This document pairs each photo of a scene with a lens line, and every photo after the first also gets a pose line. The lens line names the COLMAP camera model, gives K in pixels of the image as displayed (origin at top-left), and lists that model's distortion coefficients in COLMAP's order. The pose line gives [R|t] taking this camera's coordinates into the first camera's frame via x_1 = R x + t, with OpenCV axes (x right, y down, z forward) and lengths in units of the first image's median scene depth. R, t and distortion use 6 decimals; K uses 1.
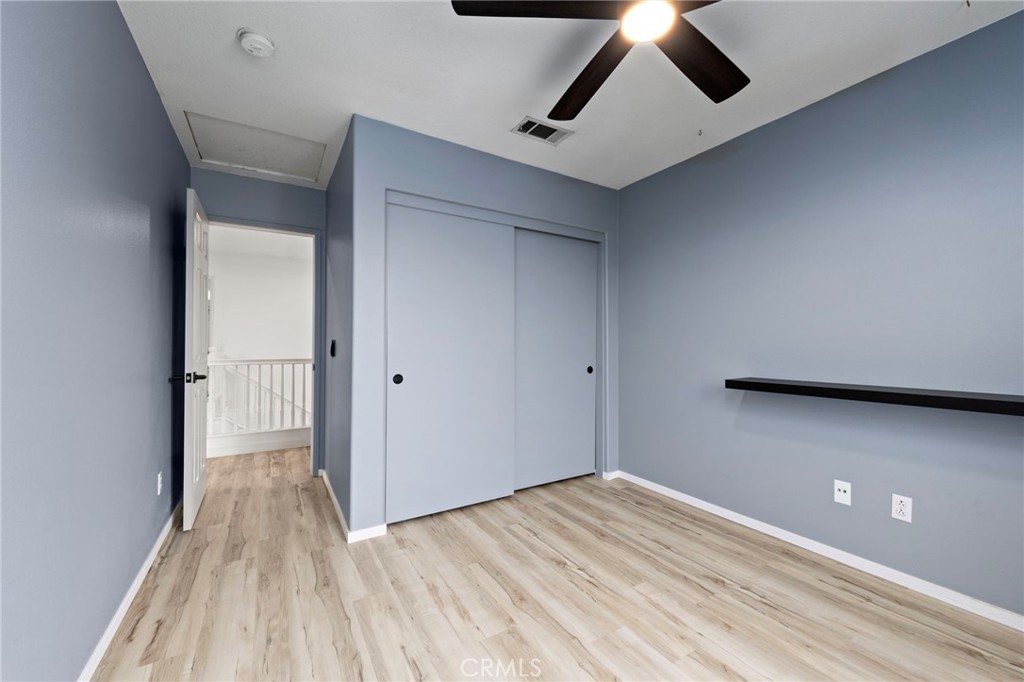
lens RADIAL K [[401.2, 0, 511.7], [0, 401.2, 336.7], [0, 0, 1]] dist [-0.001085, 0.000042]
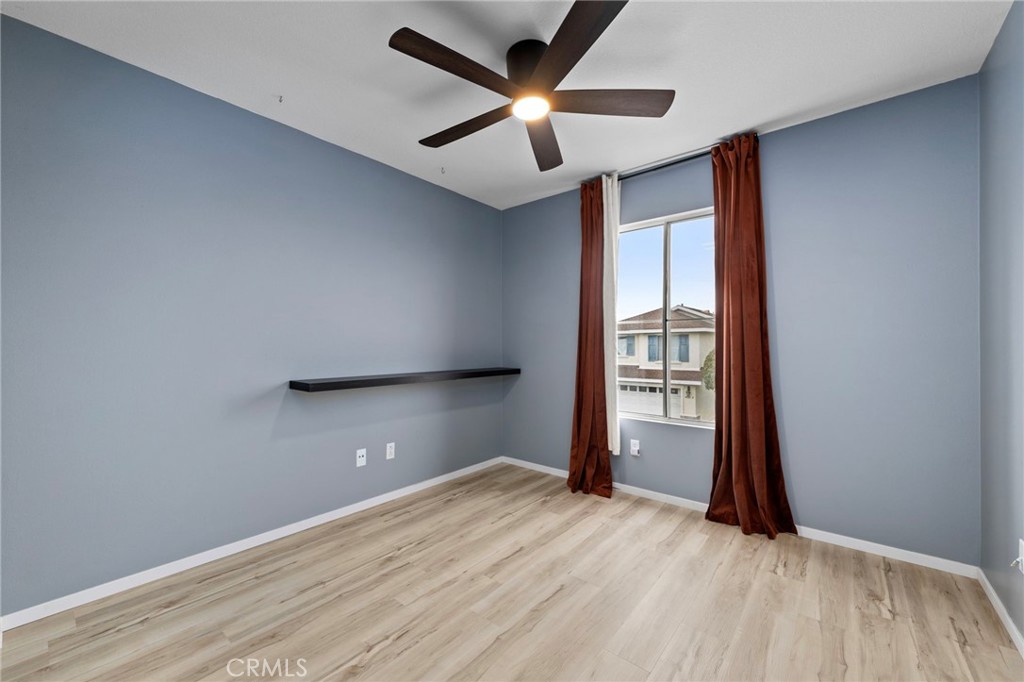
lens RADIAL K [[401.2, 0, 513.3], [0, 401.2, 345.2], [0, 0, 1]] dist [-0.001085, 0.000042]
pose [[-0.327021, -0.000315, 0.945017, -0.586876], [-0.017480, 0.999831, -0.005715, 0.014712], [-0.944855, -0.018388, -0.326971, 0.950751]]
